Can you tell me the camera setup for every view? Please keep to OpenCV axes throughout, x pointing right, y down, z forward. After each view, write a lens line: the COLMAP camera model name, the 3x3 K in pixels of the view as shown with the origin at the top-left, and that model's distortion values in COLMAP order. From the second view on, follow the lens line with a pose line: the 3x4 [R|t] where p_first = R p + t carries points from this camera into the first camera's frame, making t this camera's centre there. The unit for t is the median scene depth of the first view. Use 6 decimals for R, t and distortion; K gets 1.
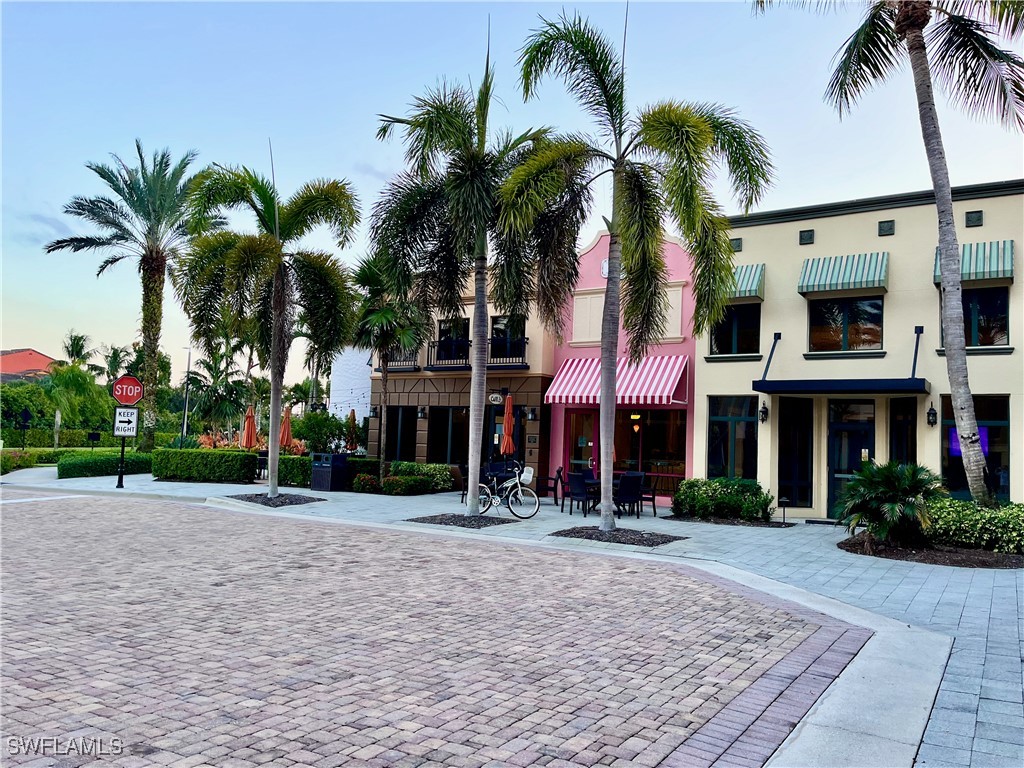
lens RADIAL K [[795.9, 0, 539.9], [0, 795.9, 387.2], [0, 0, 1]] dist [-0.000309, -0.001123]
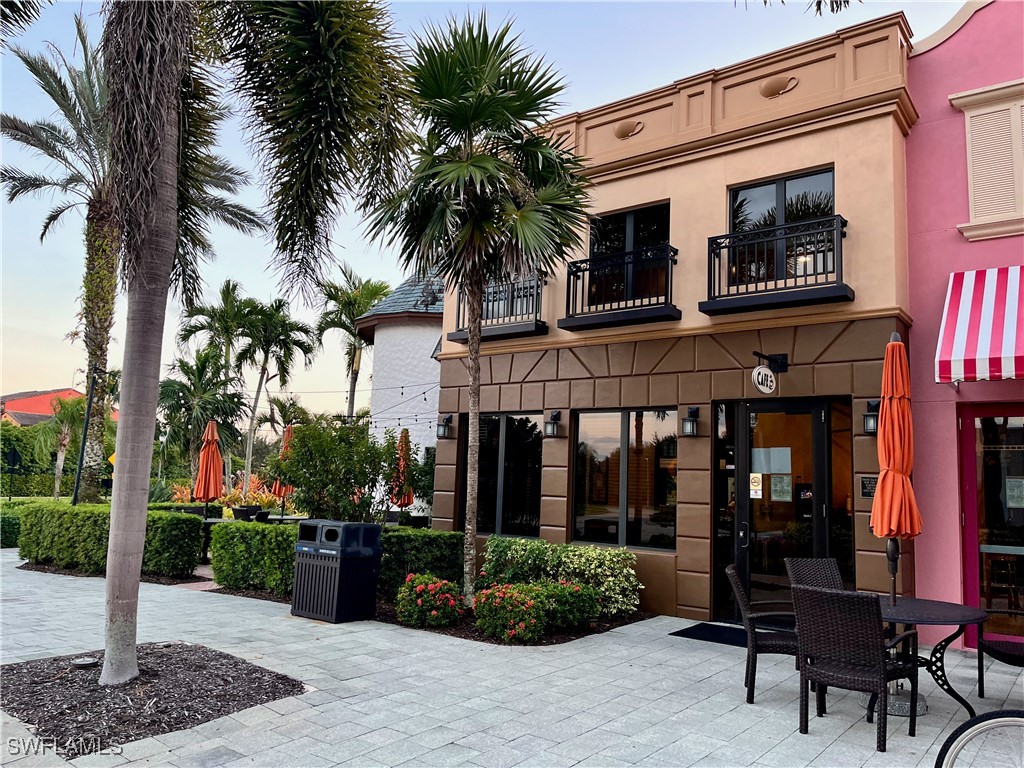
lens RADIAL K [[771.1, 0, 512.0], [0, 771.1, 384.0], [0, 0, 1]] dist [0.040292, -0.001372]
pose [[0.994055, -0.010586, -0.108366, -0.124818], [0.003153, 0.997644, -0.068529, 0.038549], [0.108836, 0.067780, 0.991746, 0.570243]]
